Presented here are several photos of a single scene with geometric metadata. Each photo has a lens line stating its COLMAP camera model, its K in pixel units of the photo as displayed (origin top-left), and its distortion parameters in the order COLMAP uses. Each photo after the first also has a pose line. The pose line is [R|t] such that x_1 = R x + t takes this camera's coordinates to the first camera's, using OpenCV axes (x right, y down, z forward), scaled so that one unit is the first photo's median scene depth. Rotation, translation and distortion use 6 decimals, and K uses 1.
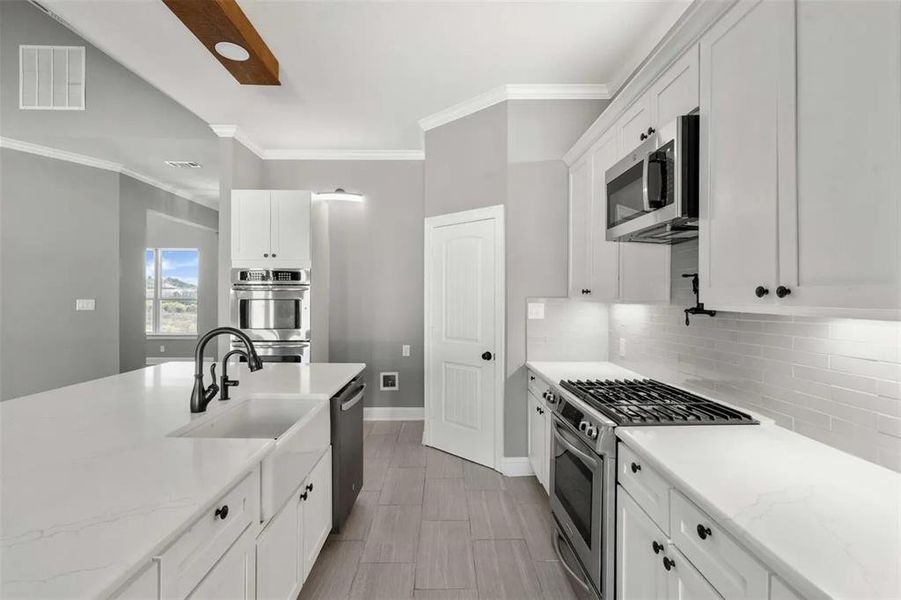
lens RADIAL K [[413.0, 0, 450.5], [0, 413.0, 300.0], [0, 0, 1]] dist [-0.004452, -0.000471]
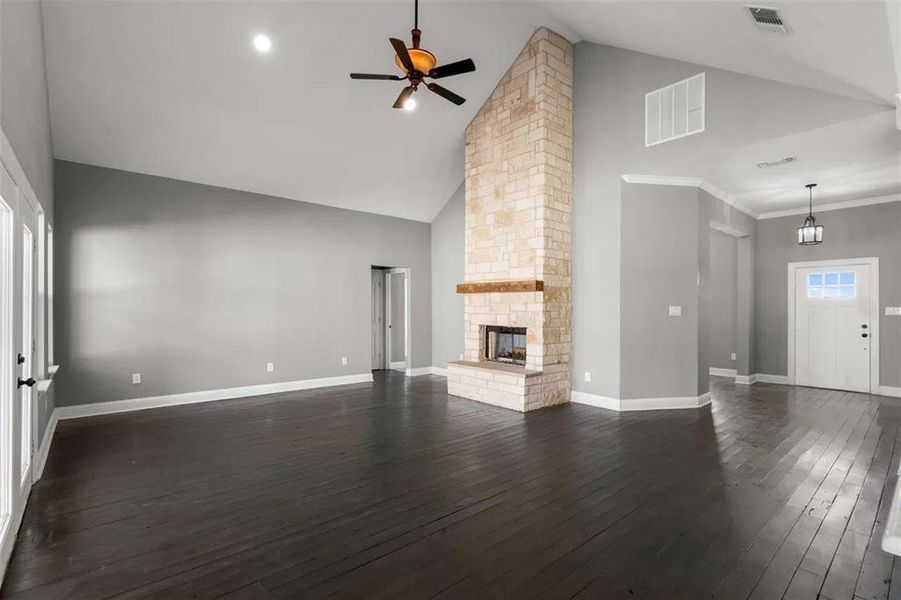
lens RADIAL K [[419.2, 0, 450.5], [0, 419.2, 300.0], [0, 0, 1]] dist [0.001597, 0.000105]
pose [[0.640878, -0.014797, -0.767500, -0.537201], [-0.009097, 0.999598, -0.026867, 0.023662], [0.767588, 0.024201, 0.640486, -0.242204]]
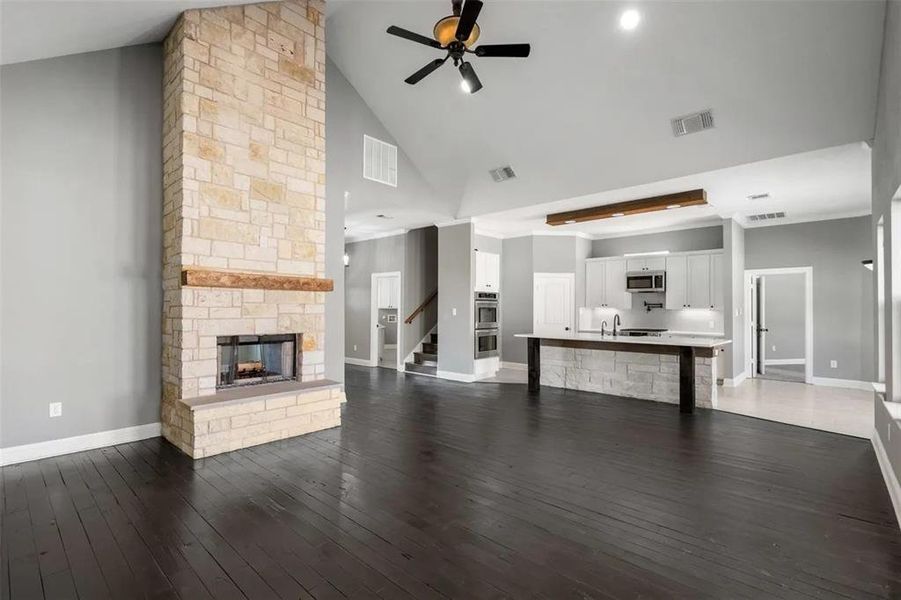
lens RADIAL K [[411.2, 0, 450.5], [0, 411.2, 300.0], [0, 0, 1]] dist [-0.001440, 0.000366]
pose [[0.686862, 0.015315, 0.726627, -2.127493], [0.003832, 0.999688, -0.024693, 0.011494], [-0.726778, 0.019745, 0.686589, -0.253178]]
